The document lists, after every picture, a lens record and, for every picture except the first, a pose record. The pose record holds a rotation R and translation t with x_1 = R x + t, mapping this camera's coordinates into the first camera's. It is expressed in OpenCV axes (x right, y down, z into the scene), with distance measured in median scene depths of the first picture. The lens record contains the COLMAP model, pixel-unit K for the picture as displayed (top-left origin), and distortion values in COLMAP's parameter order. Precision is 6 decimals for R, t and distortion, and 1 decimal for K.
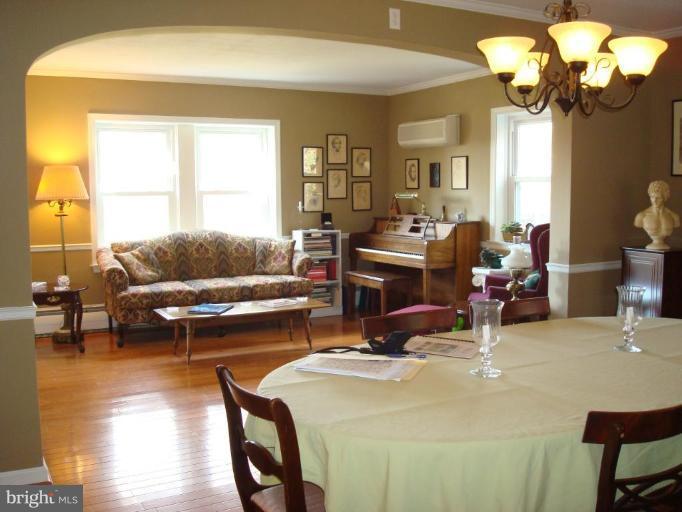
lens RADIAL K [[709.3, 0, 341.0], [0, 709.3, 256.0], [0, 0, 1]] dist [-0.086353, 0.031635]
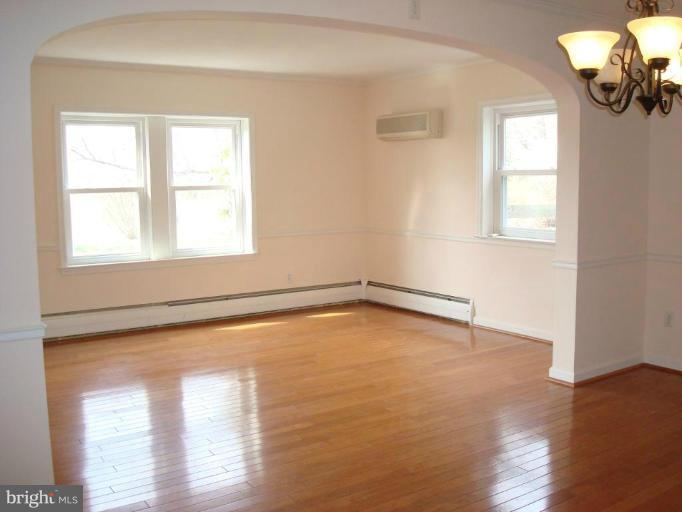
lens RADIAL K [[709.3, 0, 341.0], [0, 709.3, 256.0], [0, 0, 1]] dist [-0.086353, 0.031635]
pose [[0.993283, -0.019545, 0.114047, -0.212769], [0.017817, 0.999711, 0.016150, -0.027889], [-0.114330, -0.014009, 0.993344, 0.091980]]
